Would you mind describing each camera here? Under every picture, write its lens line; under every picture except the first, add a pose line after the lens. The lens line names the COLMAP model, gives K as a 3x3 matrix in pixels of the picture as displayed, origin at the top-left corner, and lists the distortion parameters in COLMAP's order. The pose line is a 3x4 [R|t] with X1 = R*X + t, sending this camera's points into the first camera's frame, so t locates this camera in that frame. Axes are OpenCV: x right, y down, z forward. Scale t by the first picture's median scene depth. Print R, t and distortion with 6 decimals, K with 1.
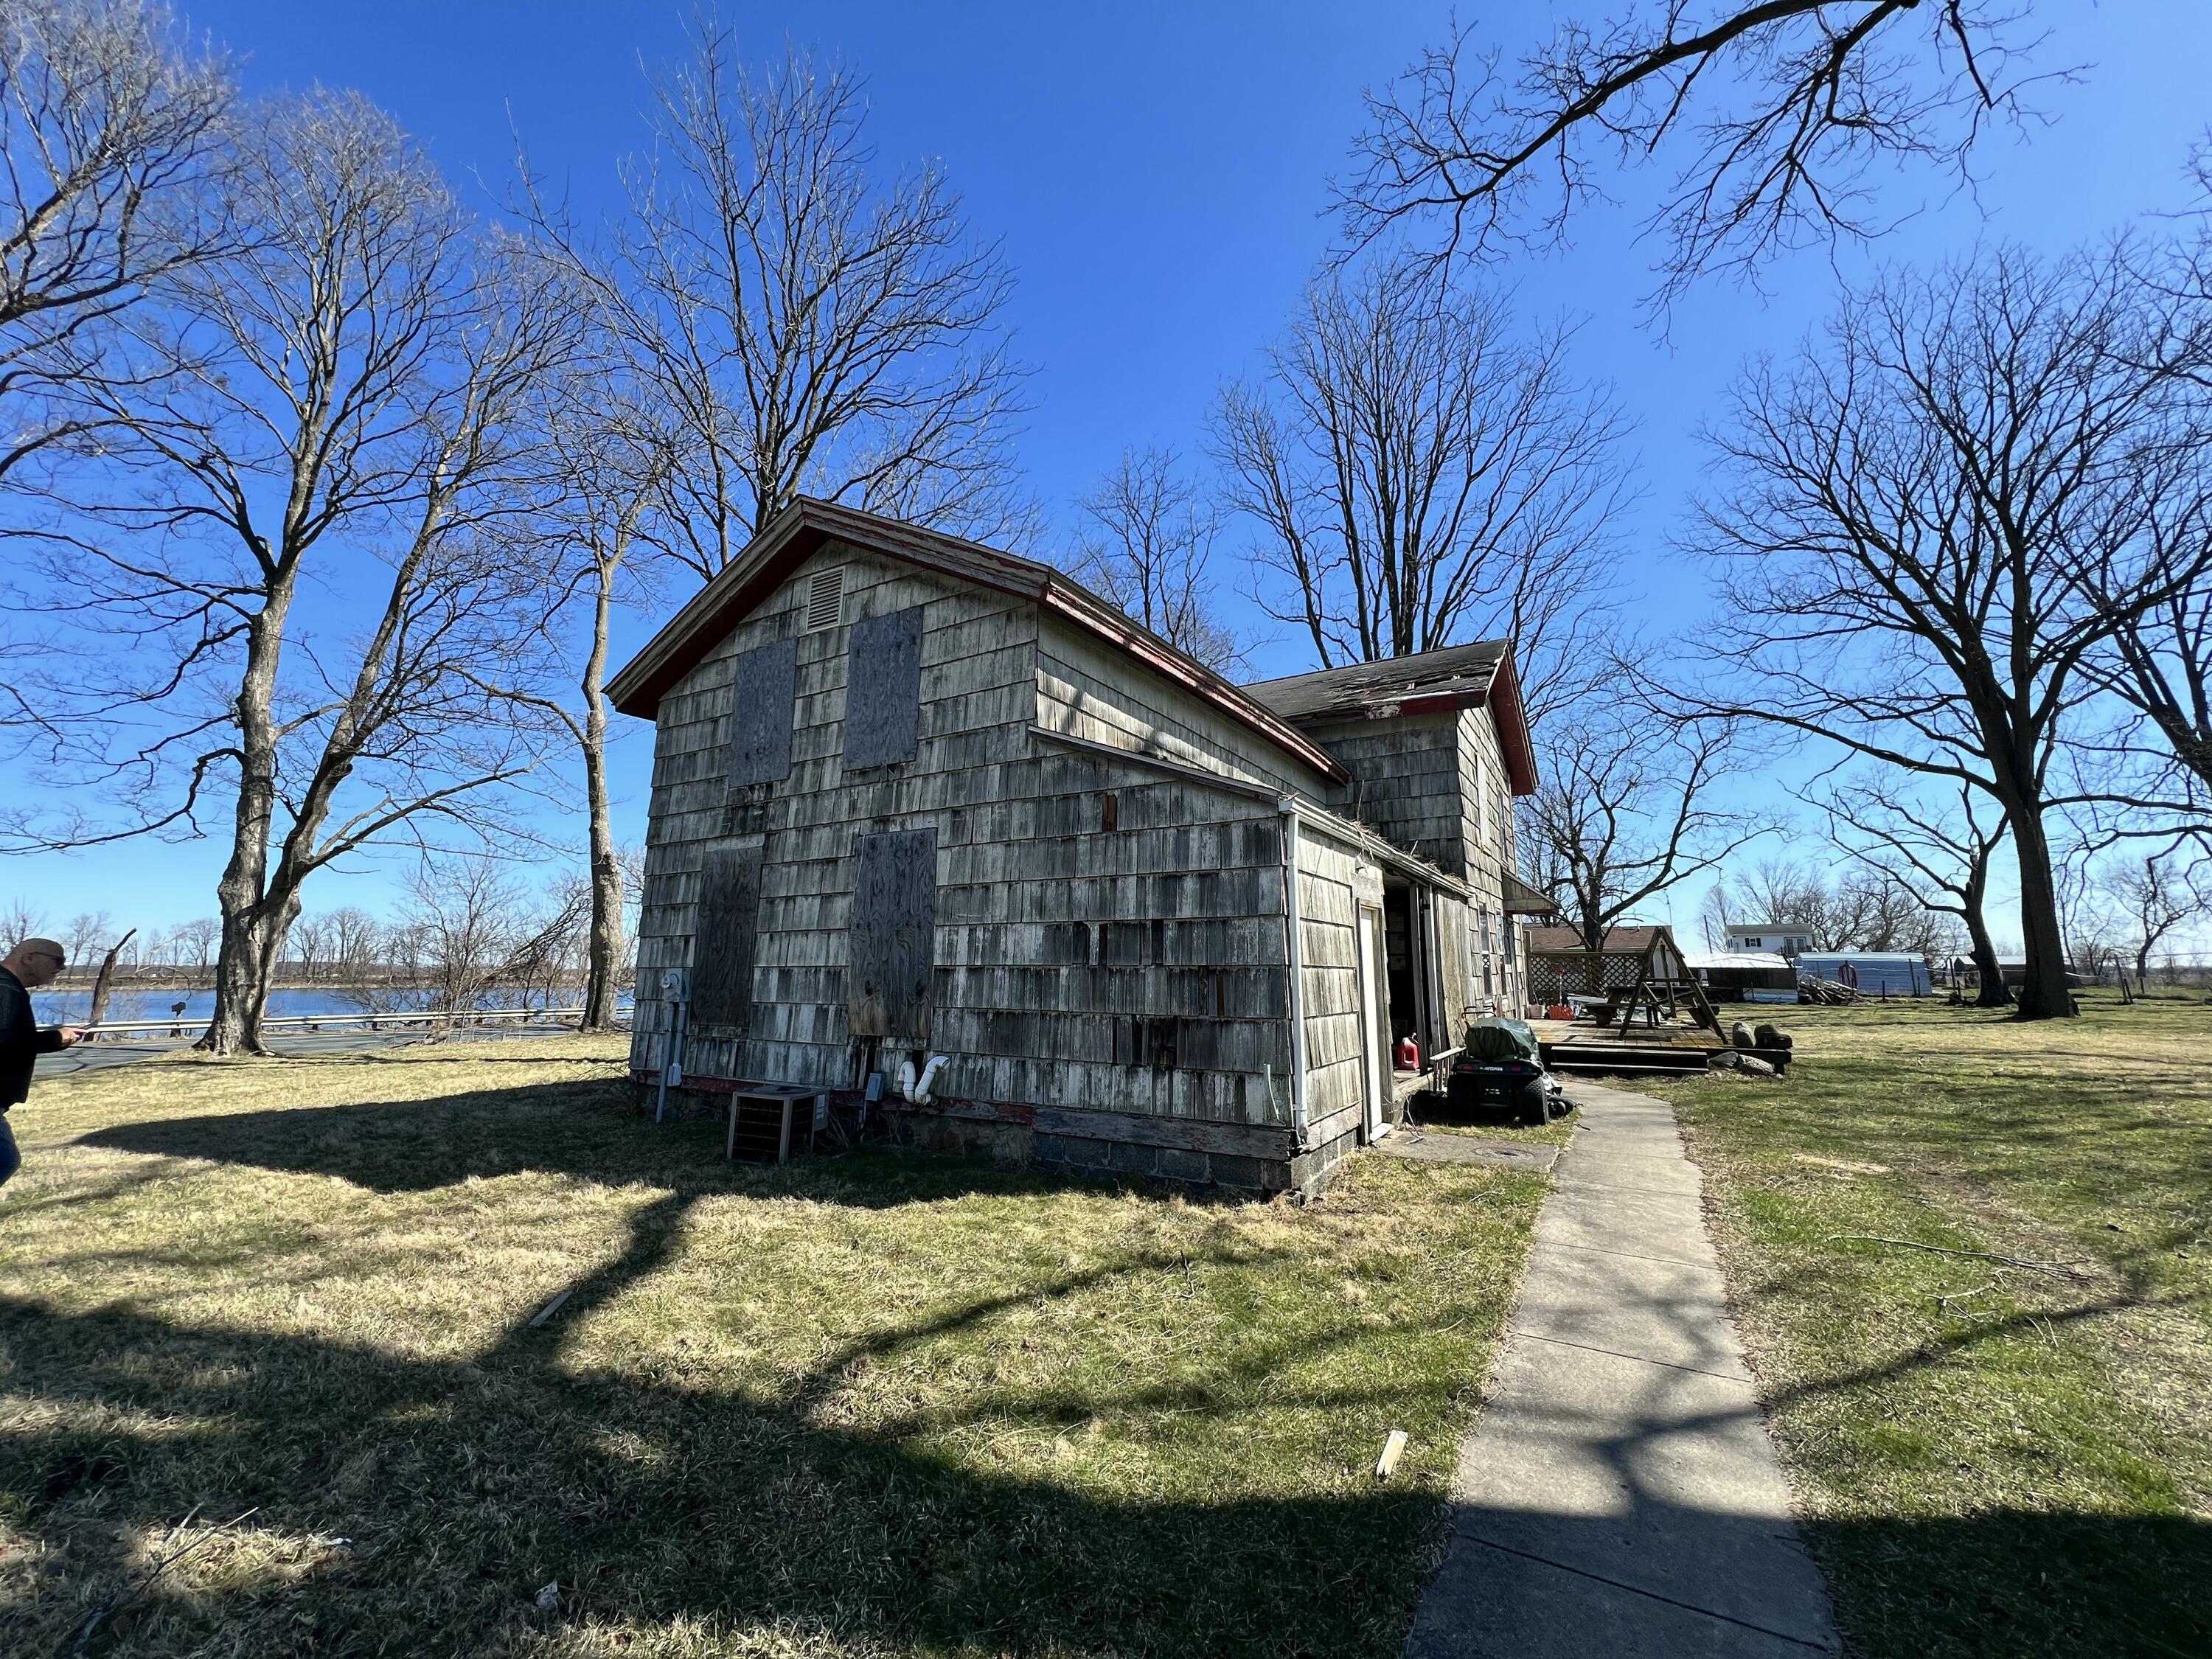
lens RADIAL K [[884.0, 0, 1097.7], [0, 884.0, 818.2], [0, 0, 1]] dist [-0.000761, -0.000603]
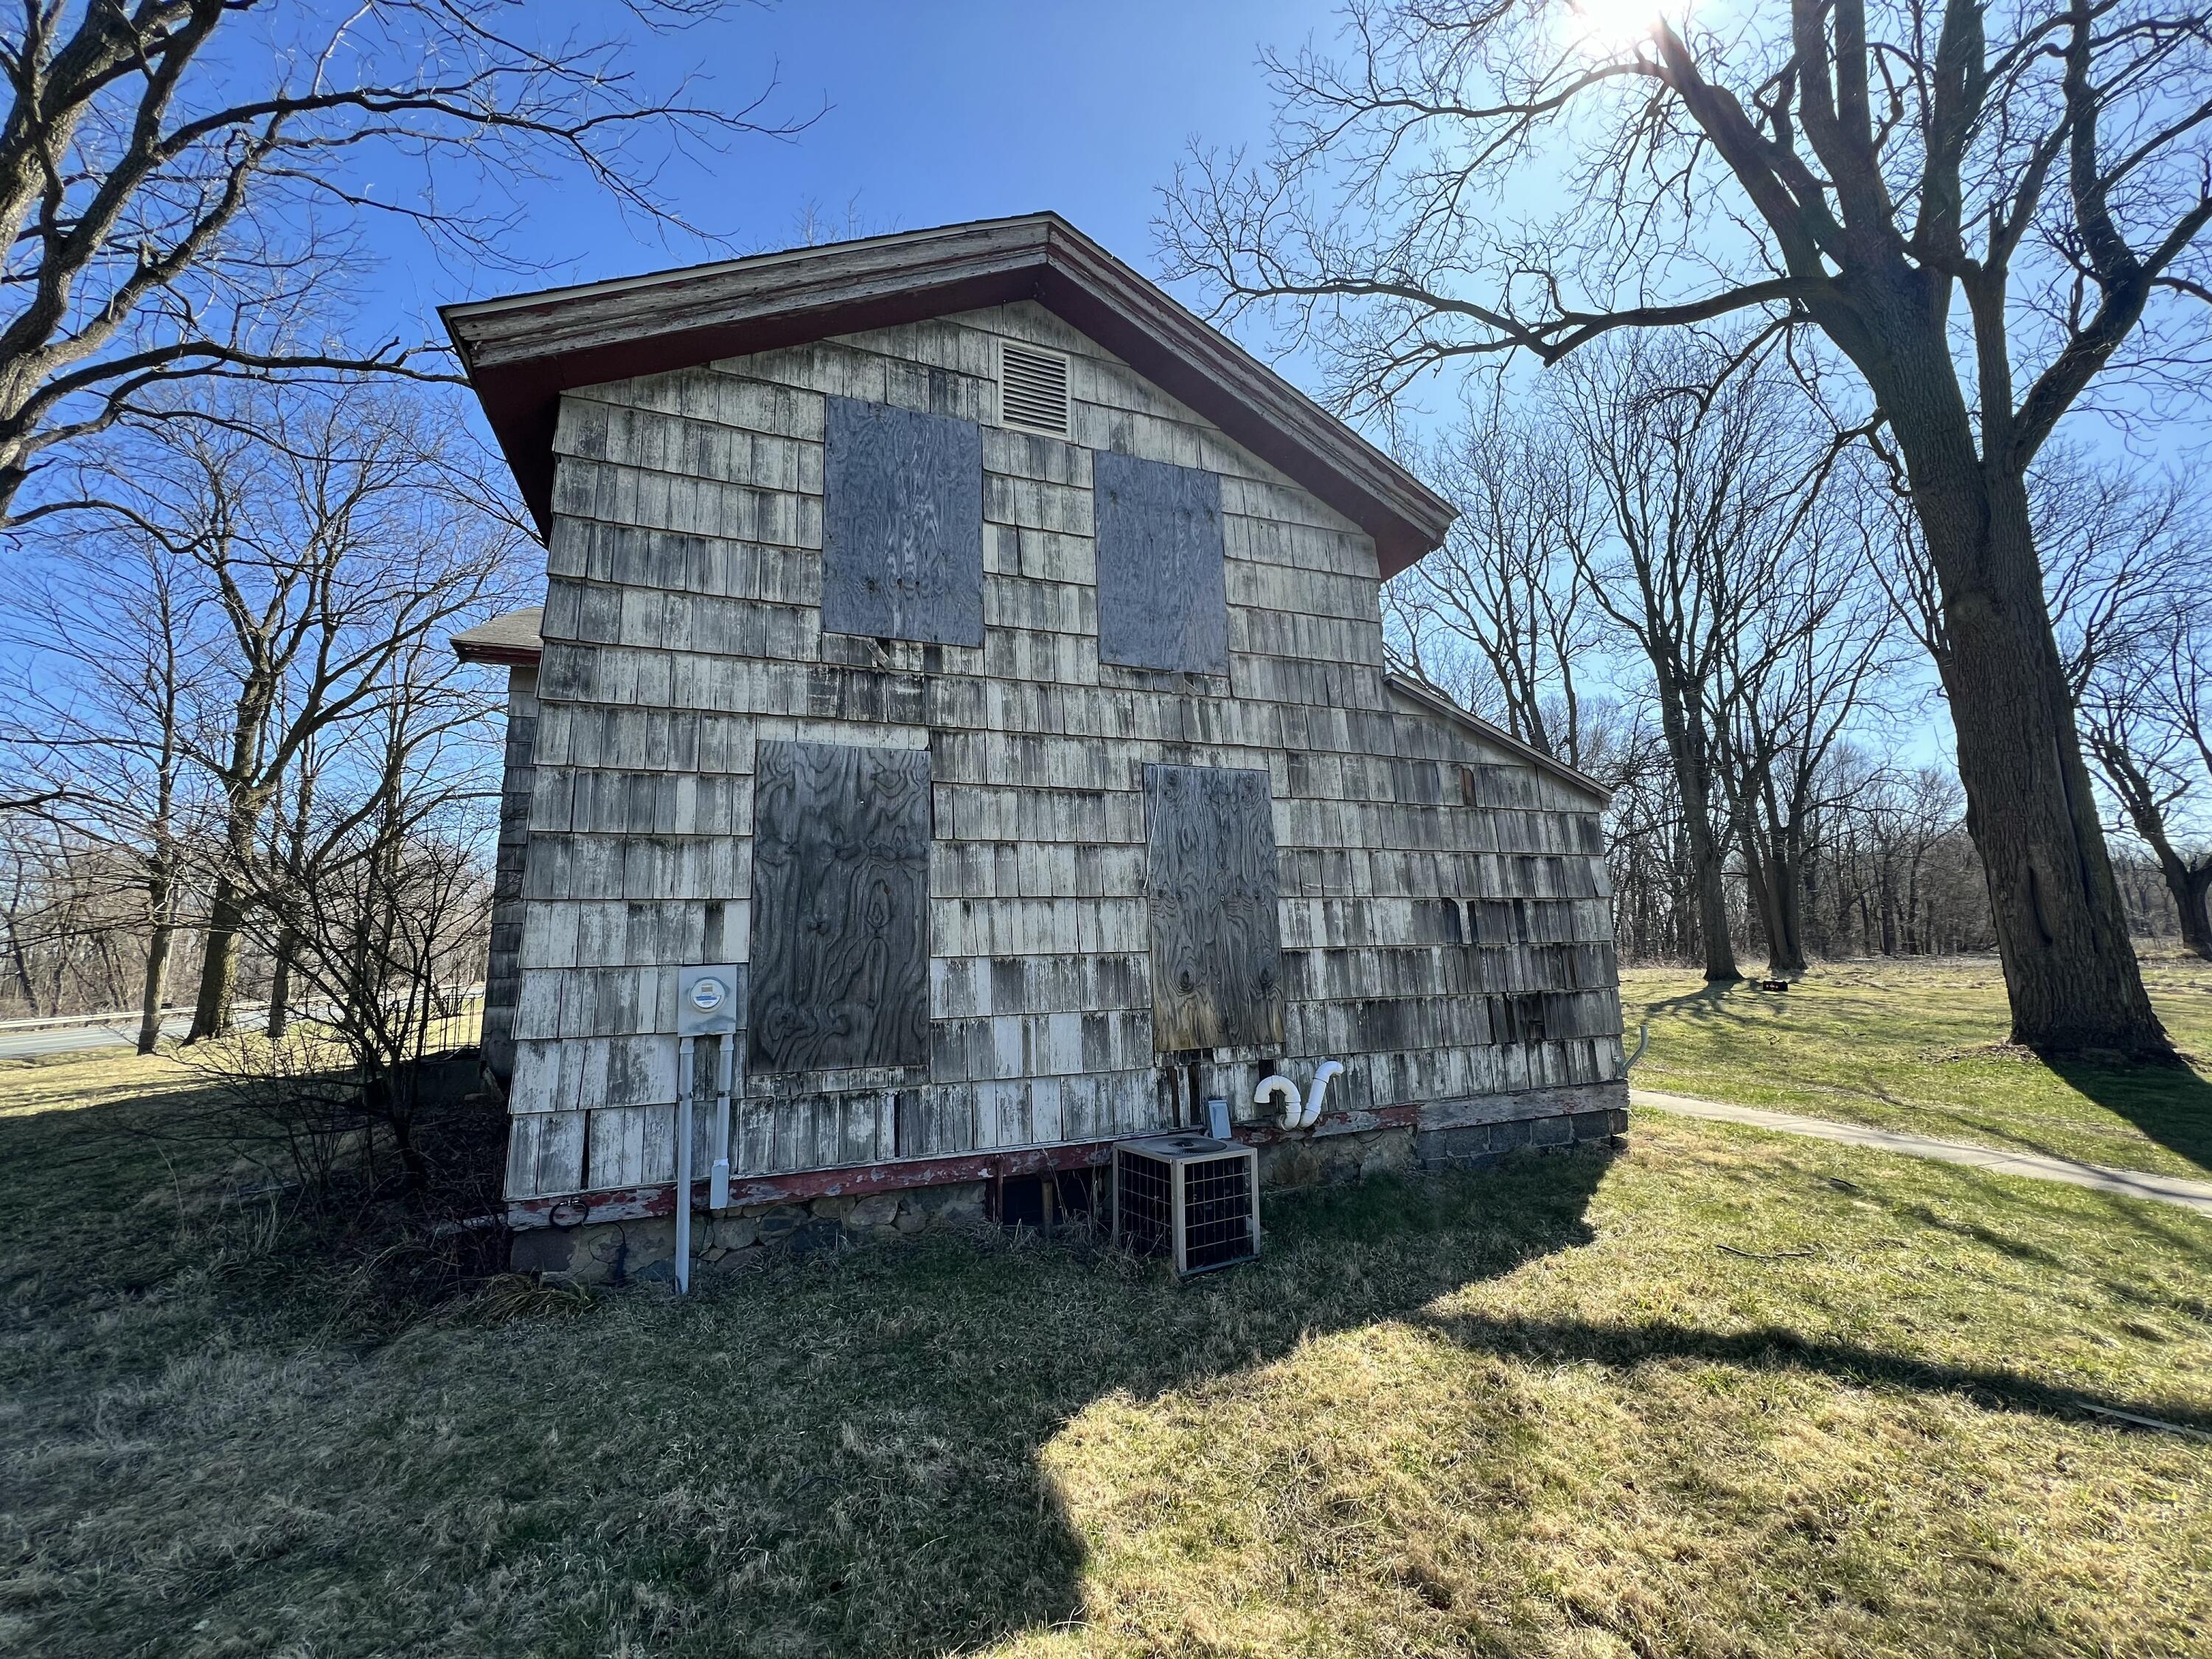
lens RADIAL K [[884.0, 0, 1092.8], [0, 884.0, 820.5], [0, 0, 1]] dist [-0.000761, -0.000603]
pose [[0.611789, 0.102963, 0.784292, -0.880329], [-0.110240, 0.992915, -0.044358, 0.105020], [-0.783302, -0.059323, 0.618804, 0.637957]]
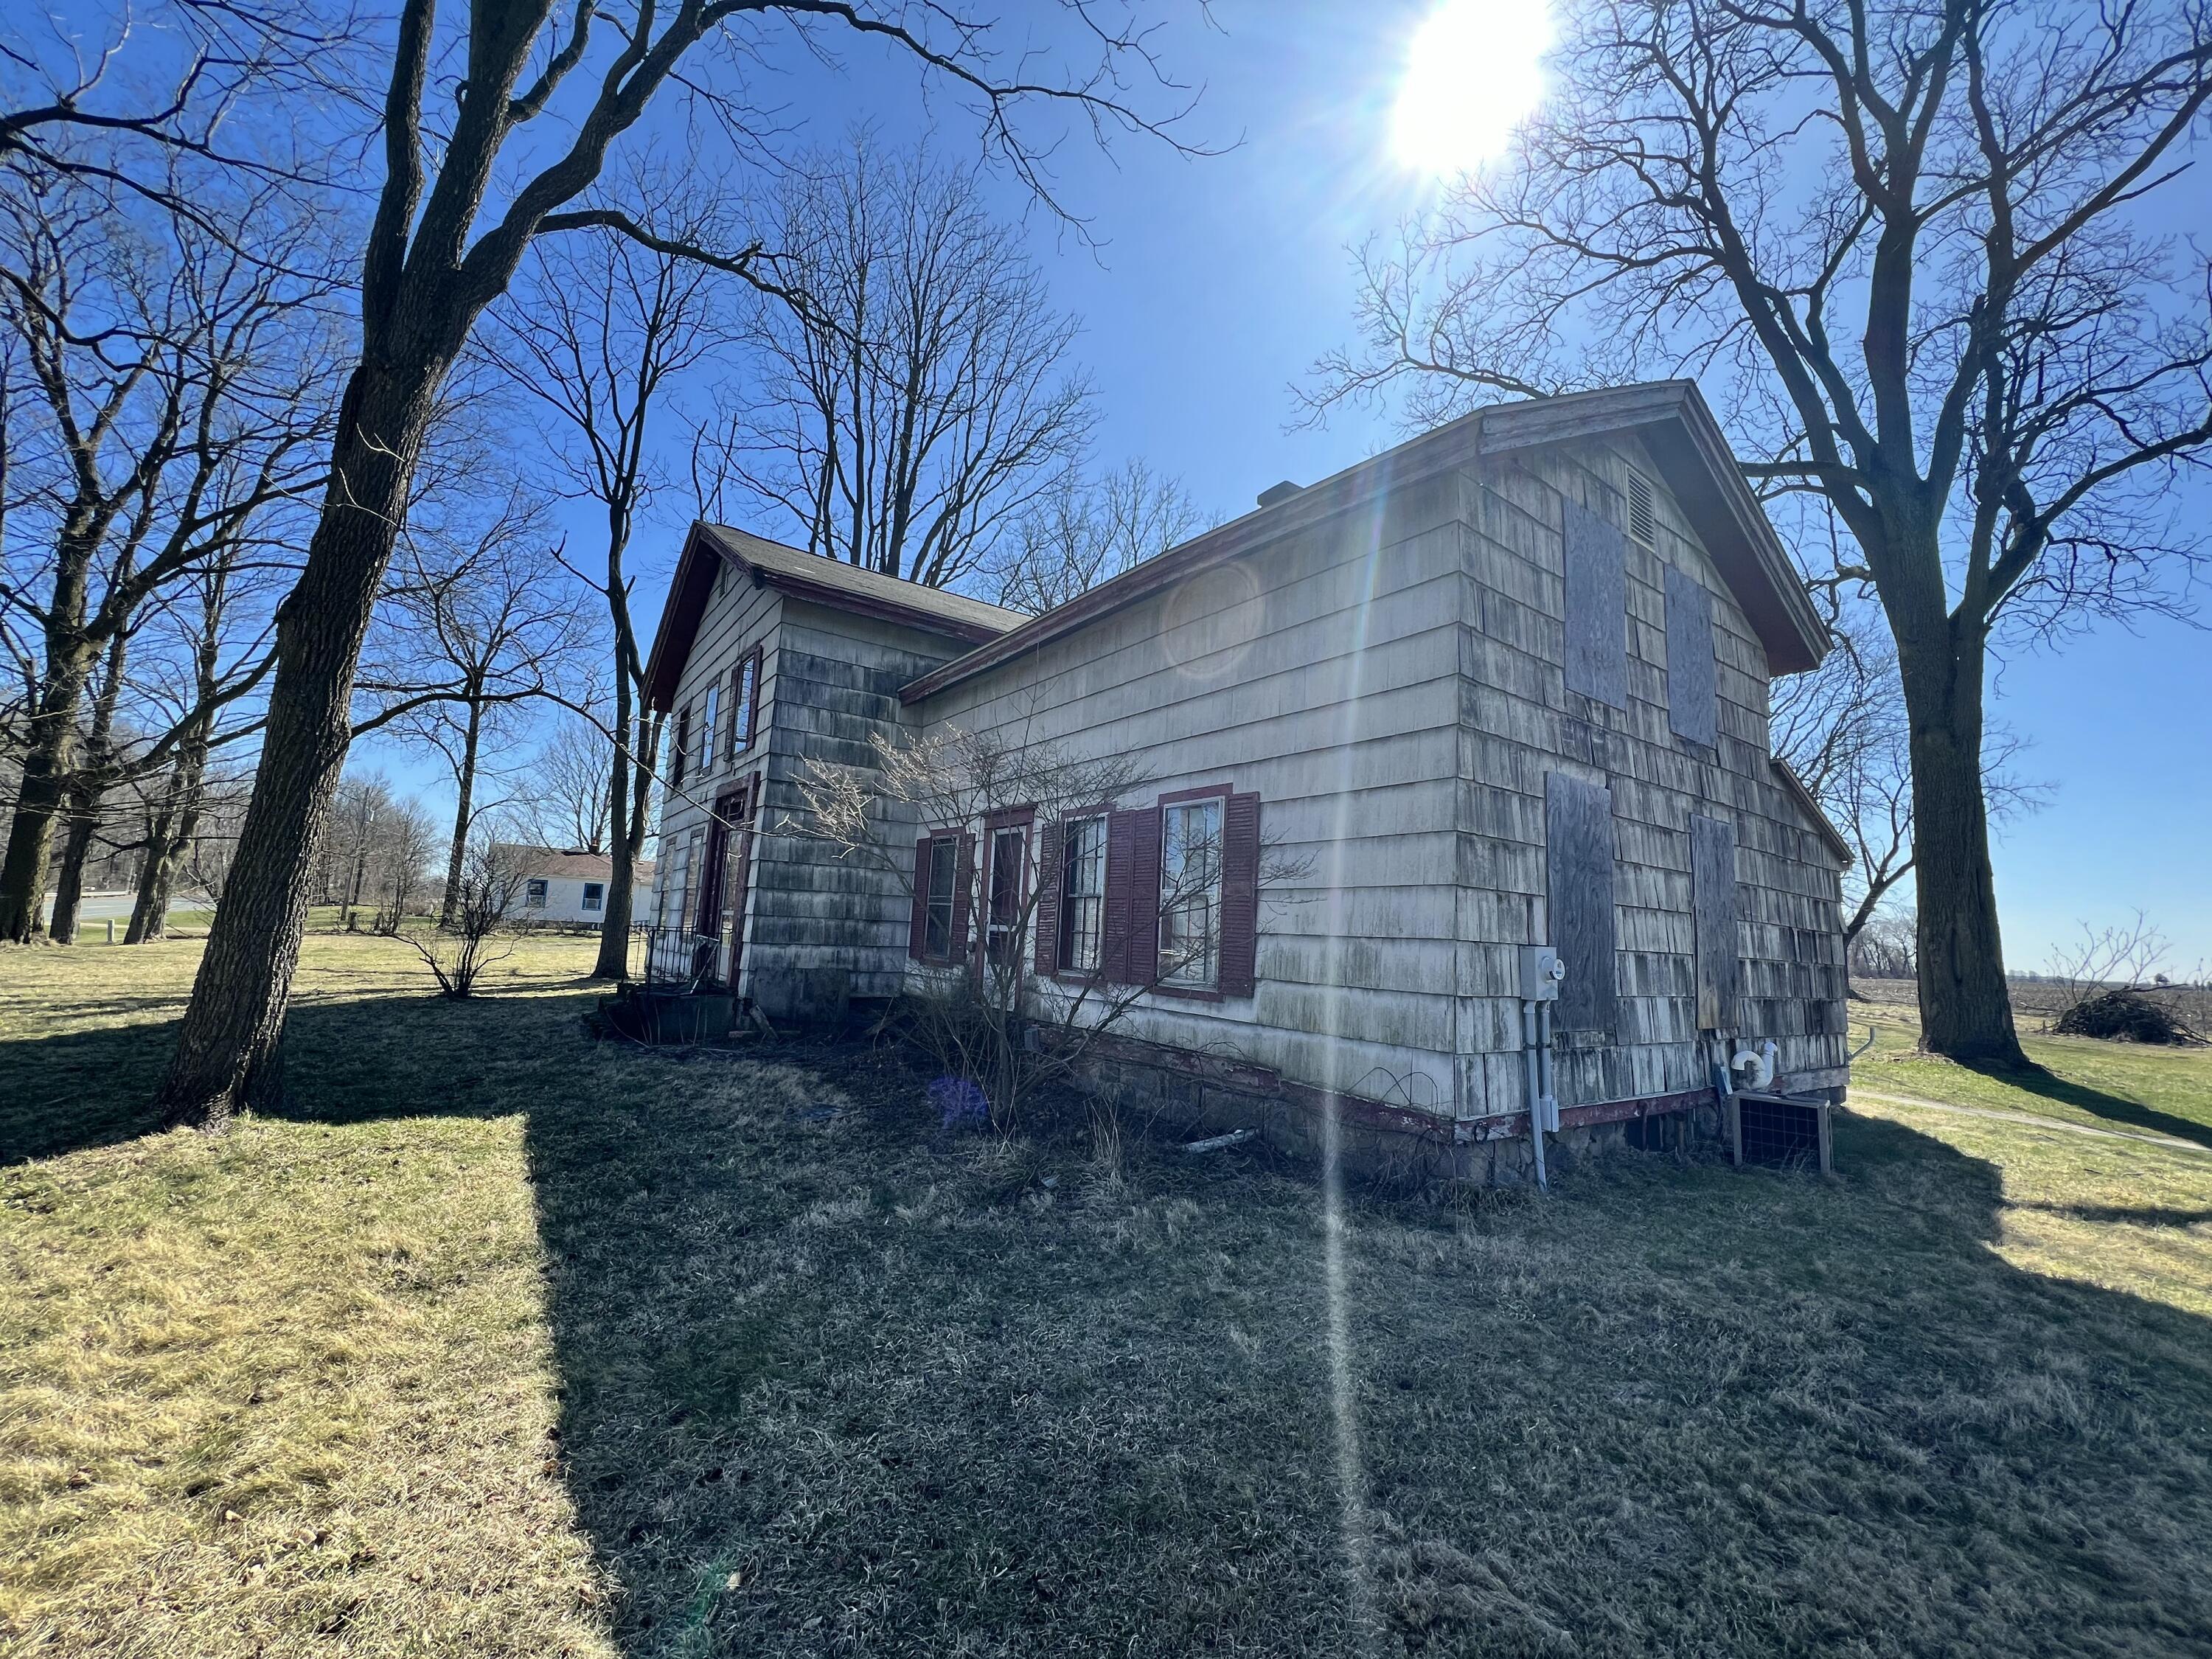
lens RADIAL K [[884.0, 0, 1110.5], [0, 884.0, 816.5], [0, 0, 1]] dist [-0.000761, -0.000603]
pose [[0.381680, 0.139871, 0.913650, -1.408626], [-0.208699, 0.975998, -0.062231, 0.217890], [-0.900425, -0.166925, 0.401710, 1.238650]]
